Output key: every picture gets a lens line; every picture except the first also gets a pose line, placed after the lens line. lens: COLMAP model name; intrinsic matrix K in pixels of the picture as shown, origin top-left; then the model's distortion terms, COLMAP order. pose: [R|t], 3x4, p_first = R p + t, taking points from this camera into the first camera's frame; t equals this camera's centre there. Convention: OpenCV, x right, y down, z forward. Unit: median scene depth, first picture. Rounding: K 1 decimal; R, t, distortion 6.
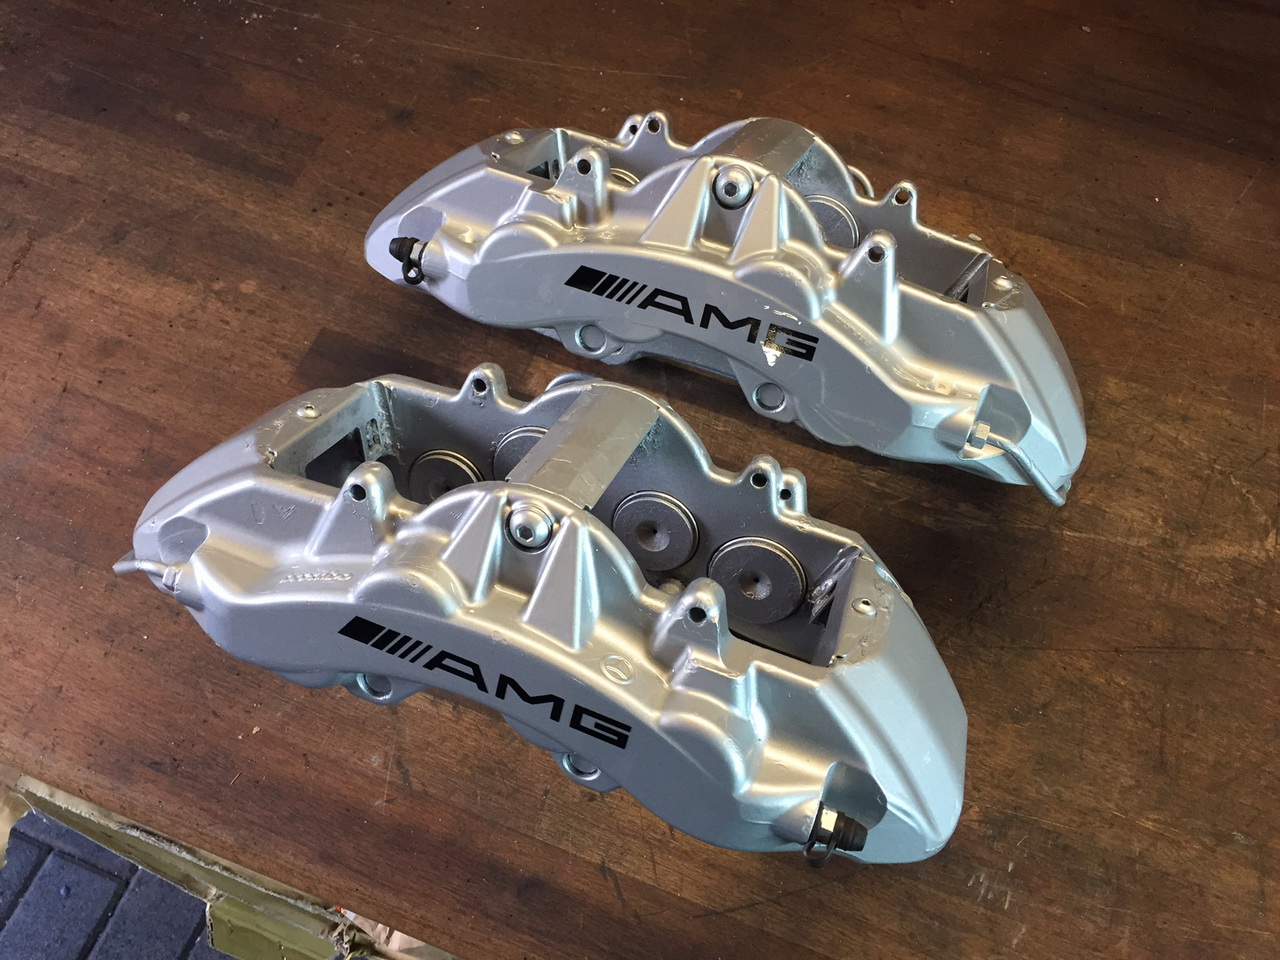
lens RADIAL K [[1130.1, 0, 642.2], [0, 1130.1, 479.4], [0, 0, 1]] dist [0.071969, -0.115799]
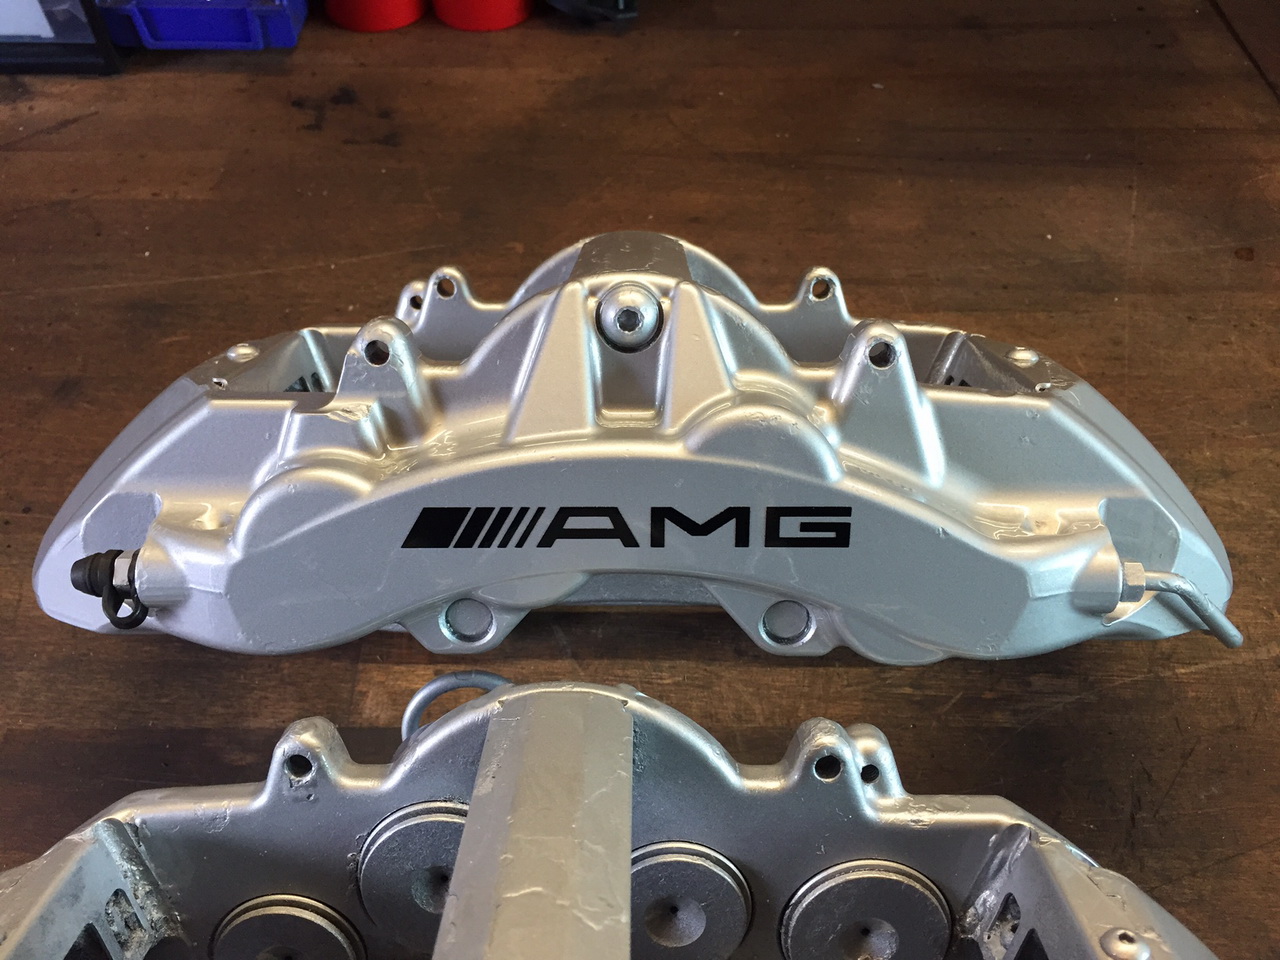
lens RADIAL K [[1130.1, 0, 641.7], [0, 1130.1, 474.2], [0, 0, 1]] dist [0.071969, -0.115799]
pose [[0.935334, -0.283297, 0.211879, -0.063891], [0.316759, 0.937355, -0.145014, -0.082281], [-0.157524, 0.202751, 0.966477, 0.402766]]
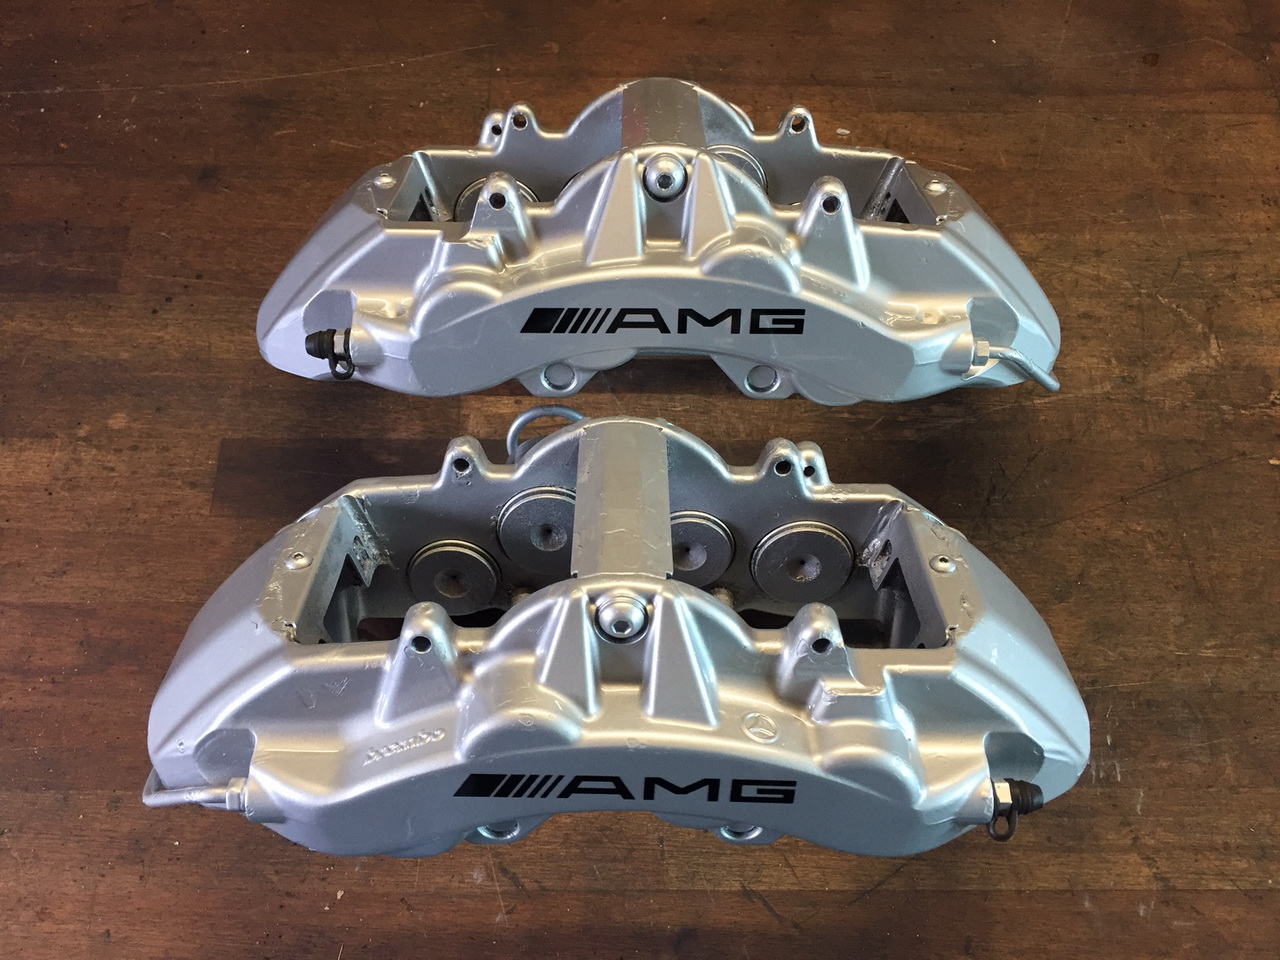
lens RADIAL K [[1130.1, 0, 646.3], [0, 1130.1, 479.1], [0, 0, 1]] dist [0.071969, -0.115799]
pose [[0.933942, -0.325725, 0.147161, -0.141722], [0.311533, 0.943661, 0.111582, -0.126935], [-0.175215, -0.058366, 0.982799, 0.078022]]
